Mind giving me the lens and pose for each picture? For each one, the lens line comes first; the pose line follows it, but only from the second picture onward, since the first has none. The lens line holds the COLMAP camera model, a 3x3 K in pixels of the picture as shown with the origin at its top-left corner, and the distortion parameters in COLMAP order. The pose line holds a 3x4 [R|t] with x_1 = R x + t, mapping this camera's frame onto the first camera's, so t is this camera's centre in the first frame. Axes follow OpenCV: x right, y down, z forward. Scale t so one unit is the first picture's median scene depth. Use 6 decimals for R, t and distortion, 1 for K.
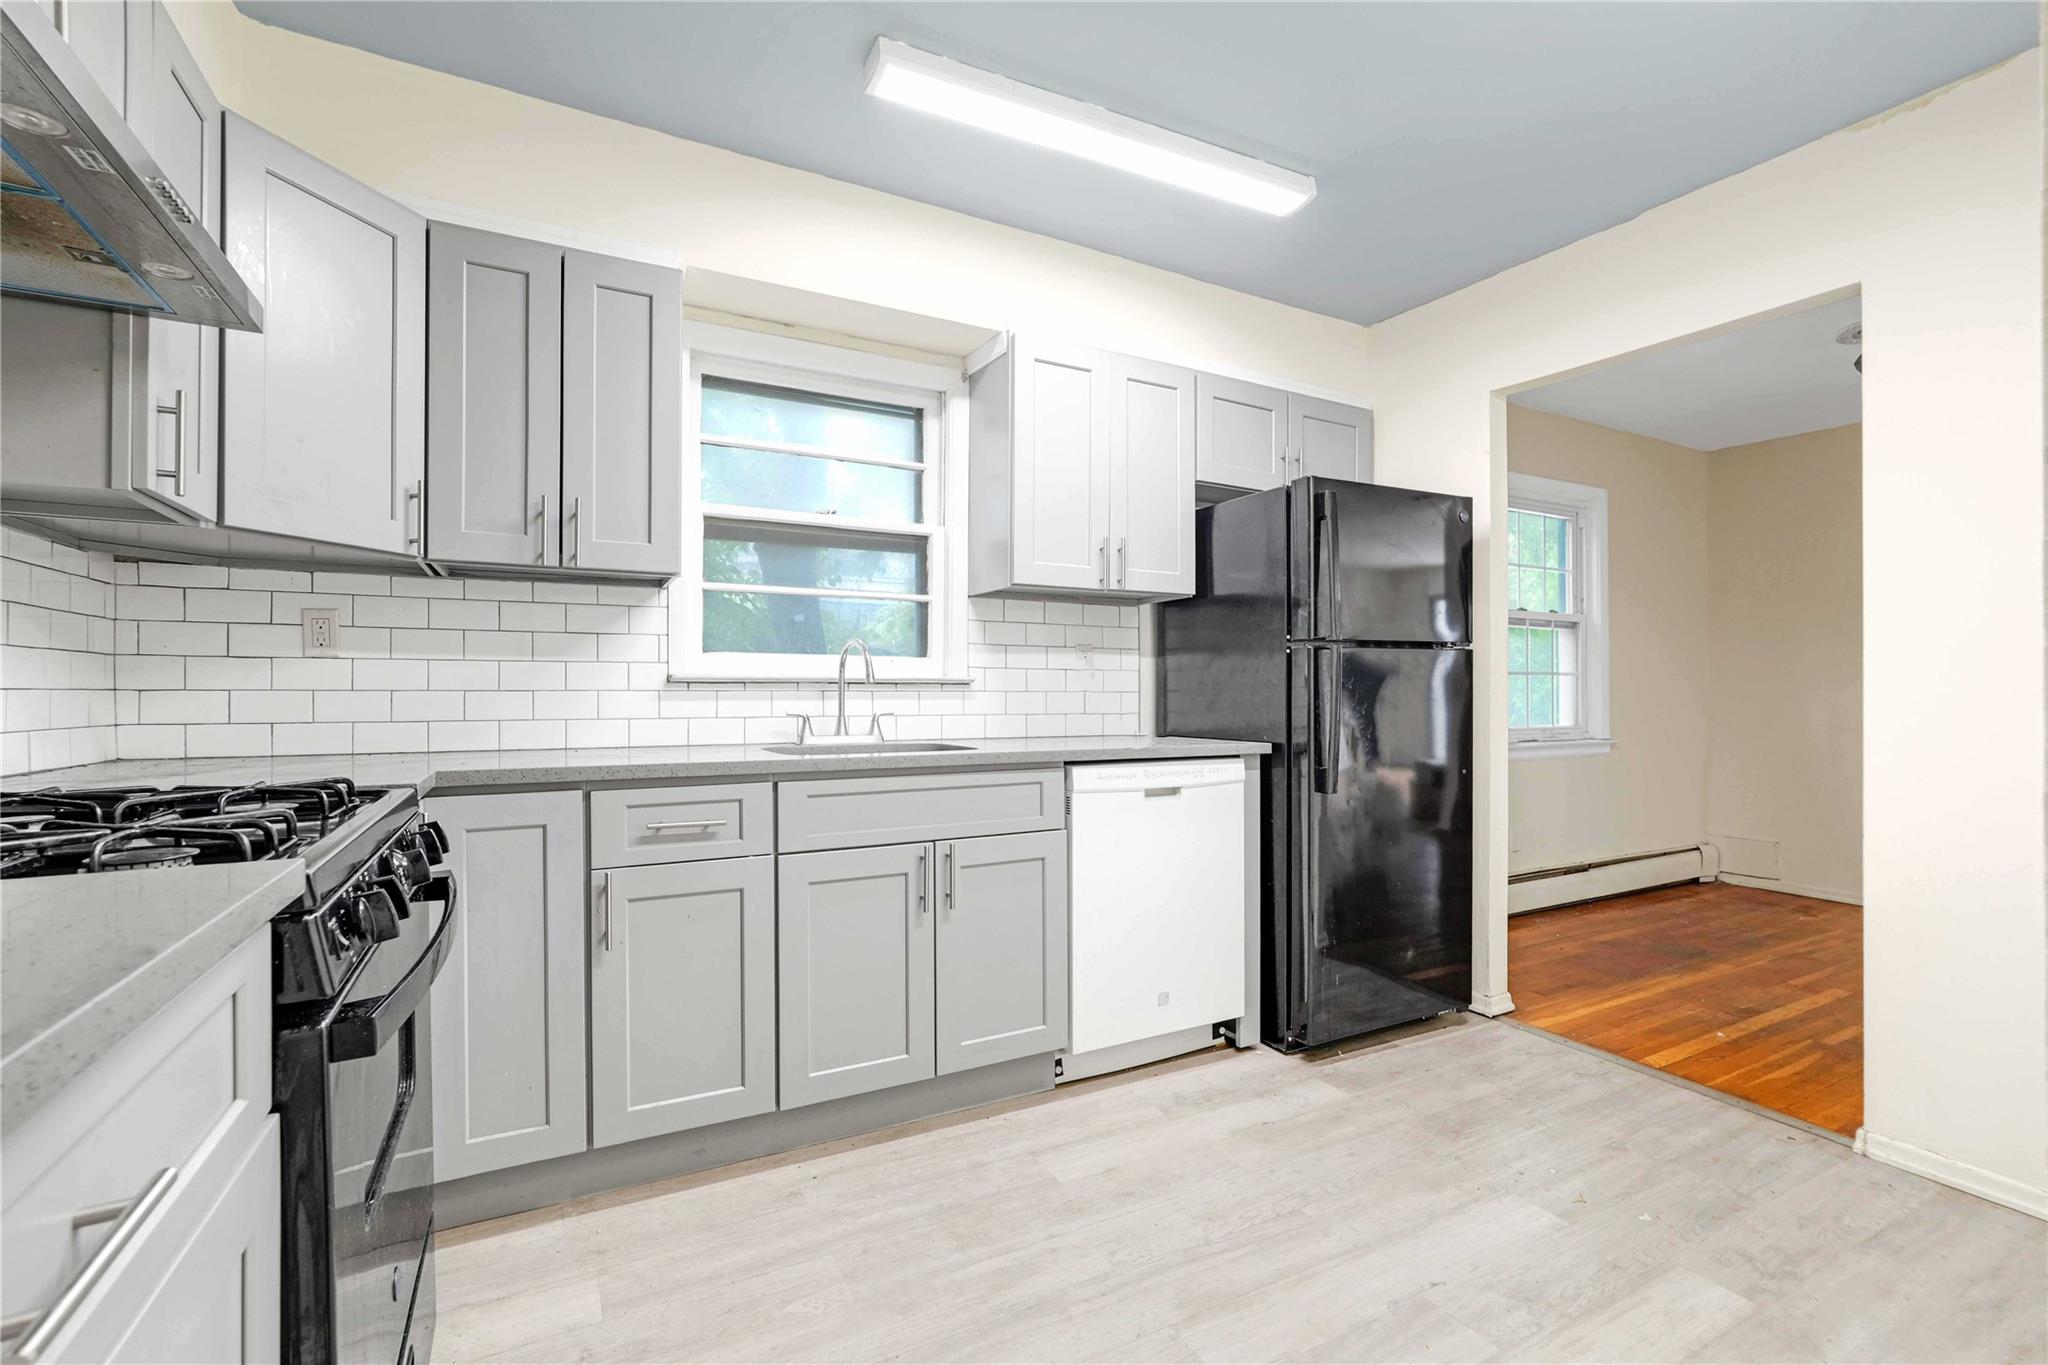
lens RADIAL K [[903.1, 0, 1041.7], [0, 903.1, 684.2], [0, 0, 1]] dist [-0.017305, 0.008220]
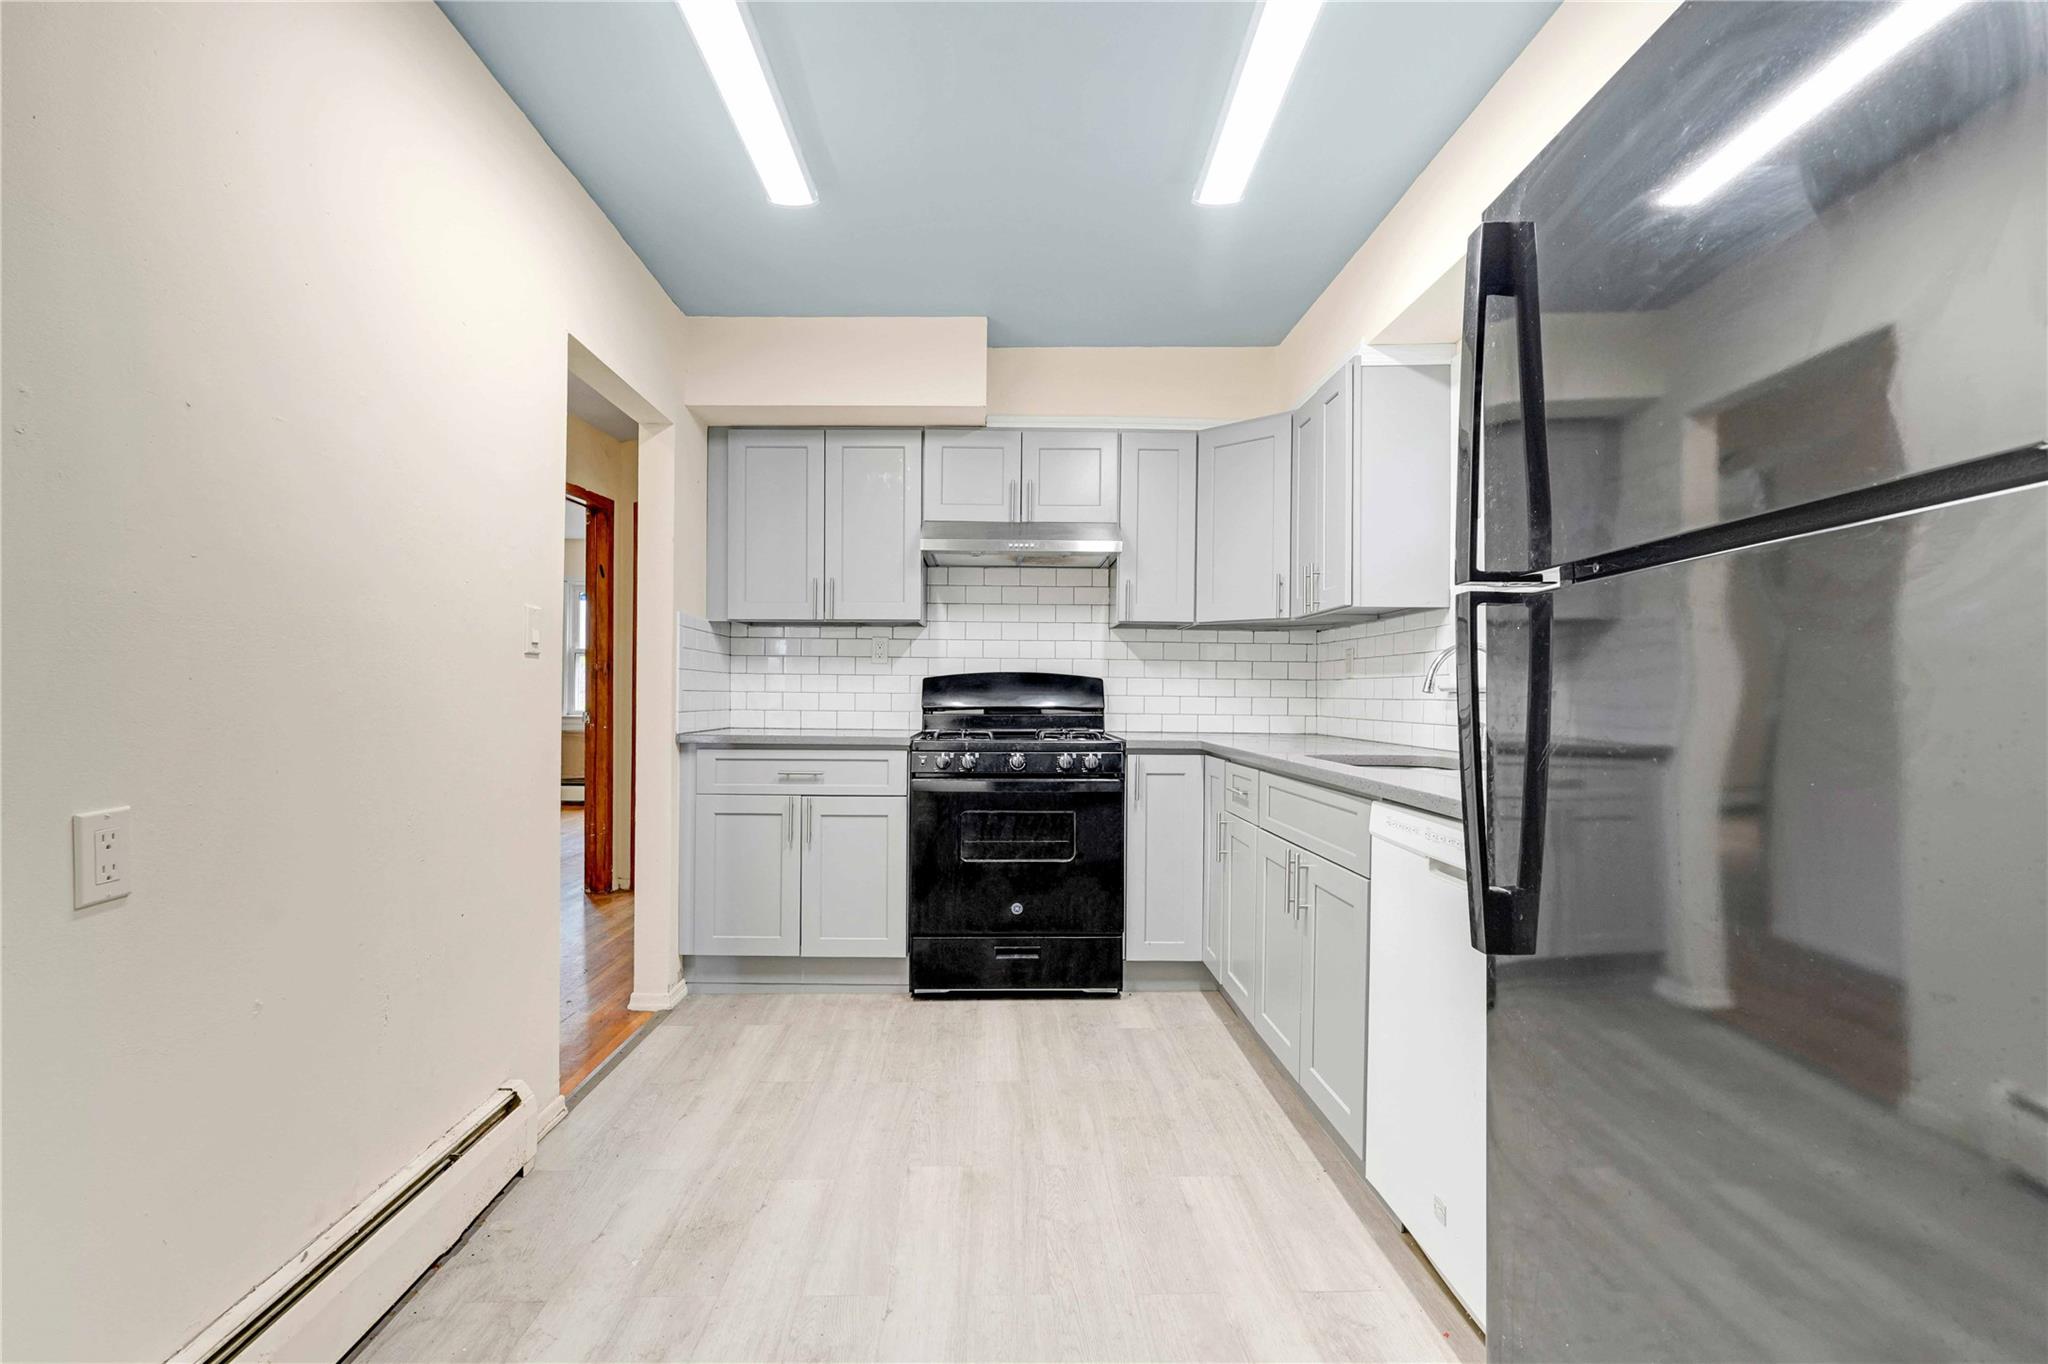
lens RADIAL K [[903.1, 0, 972.4], [0, 903.1, 687.5], [0, 0, 1]] dist [-0.017305, 0.008220]
pose [[-0.491448, -0.010109, -0.870848, 1.067189], [0.001749, 0.999919, -0.012595, 0.006731], [0.870905, -0.007713, -0.491390, 1.338650]]
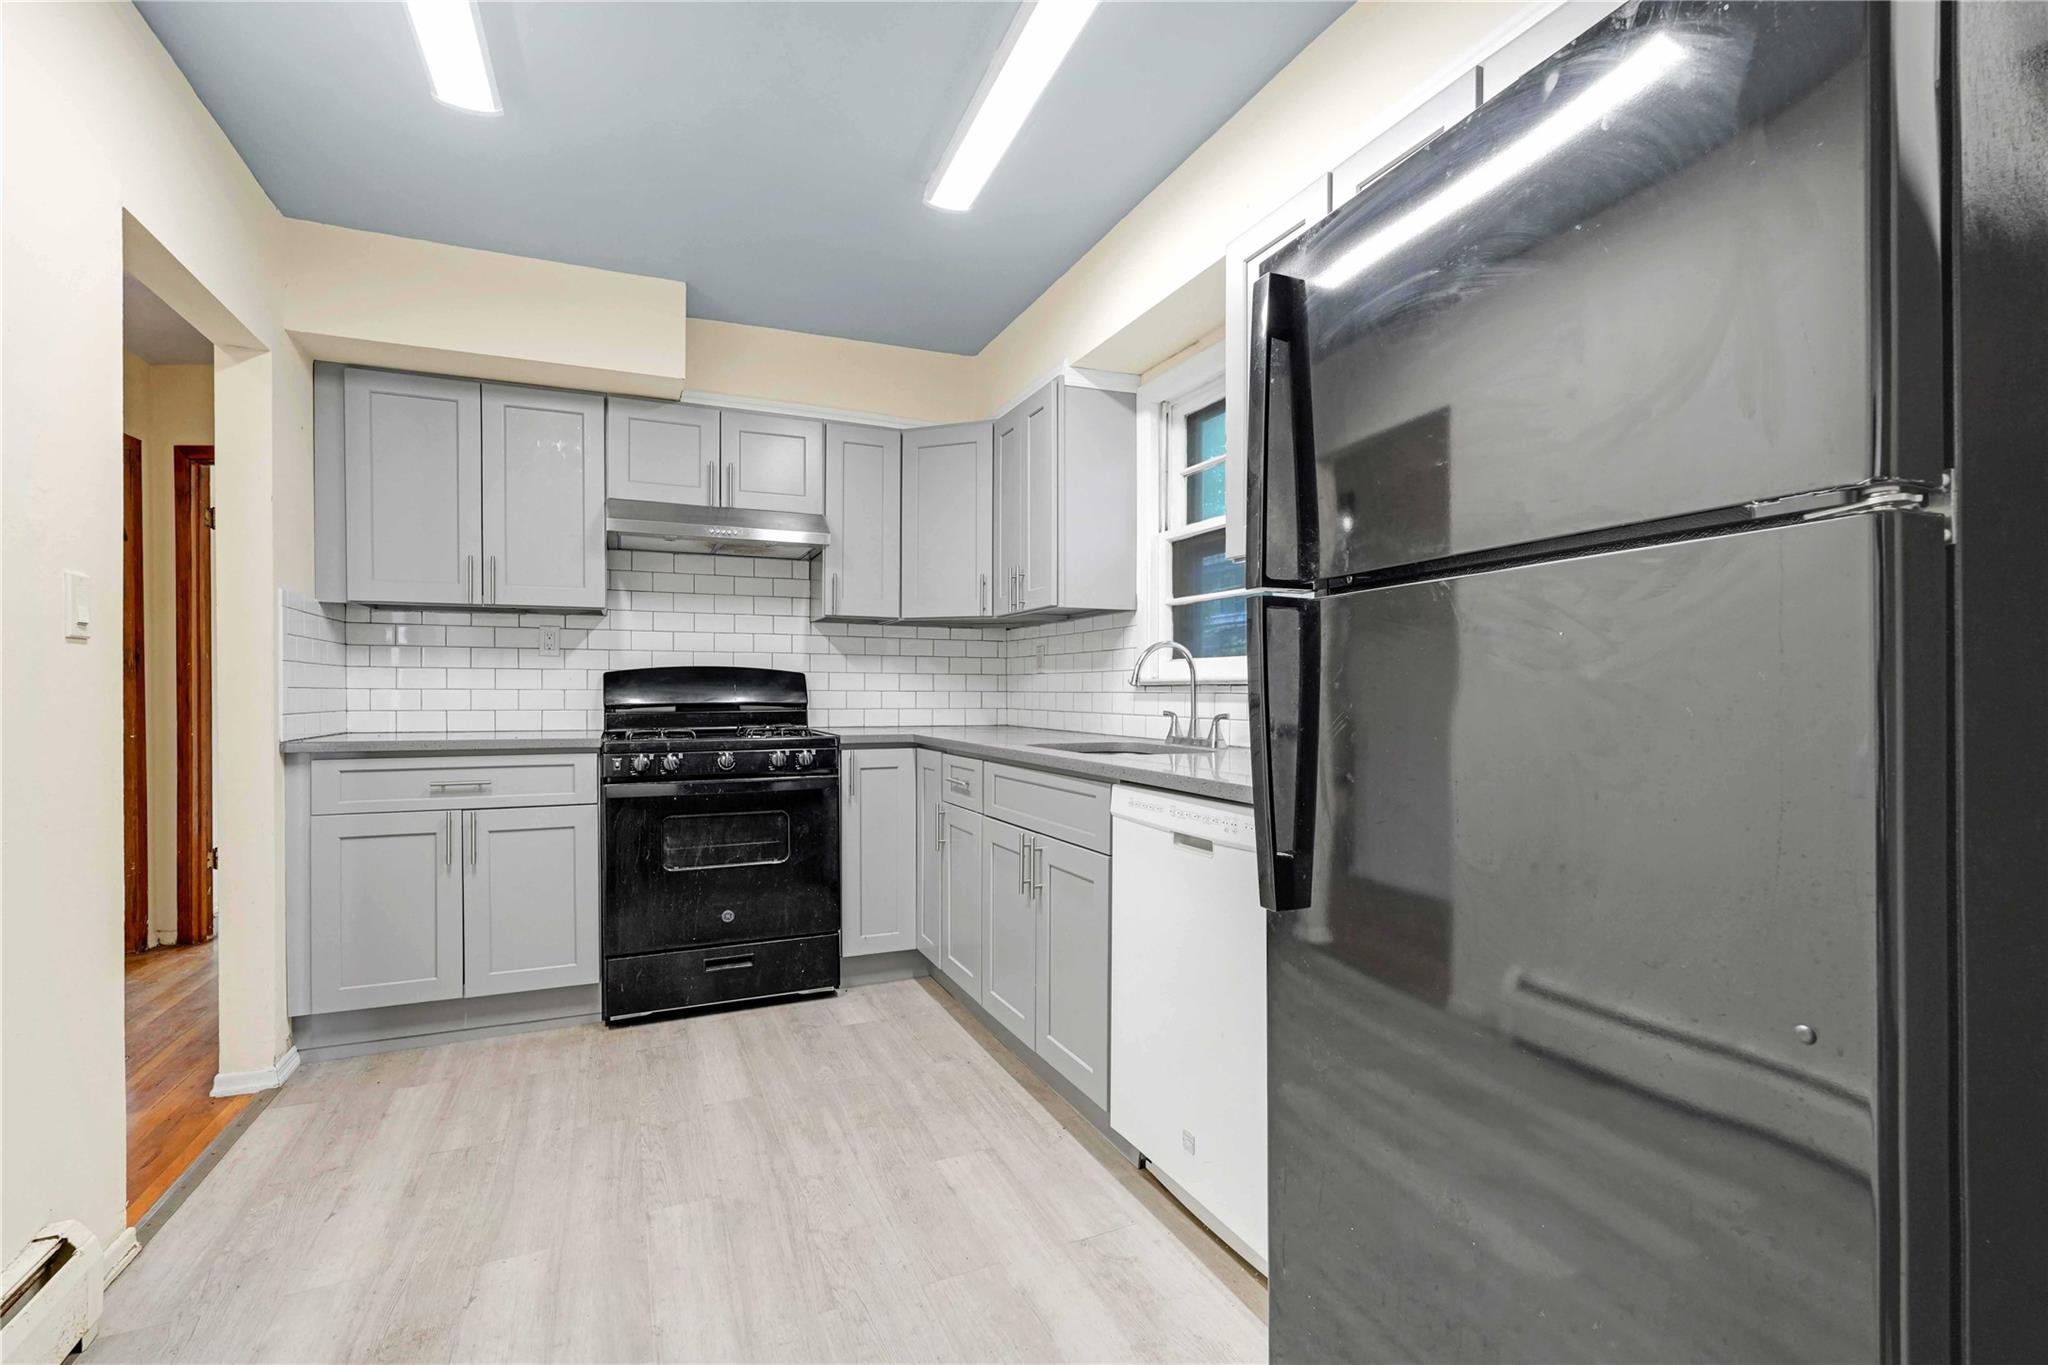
lens RADIAL K [[903.1, 0, 990.0], [0, 903.1, 691.9], [0, 0, 1]] dist [-0.017305, 0.008220]
pose [[-0.109468, 0.000820, -0.993990, 1.086111], [0.009556, 0.999954, -0.000228, 0.007122], [0.993944, -0.009524, -0.109471, 1.215554]]
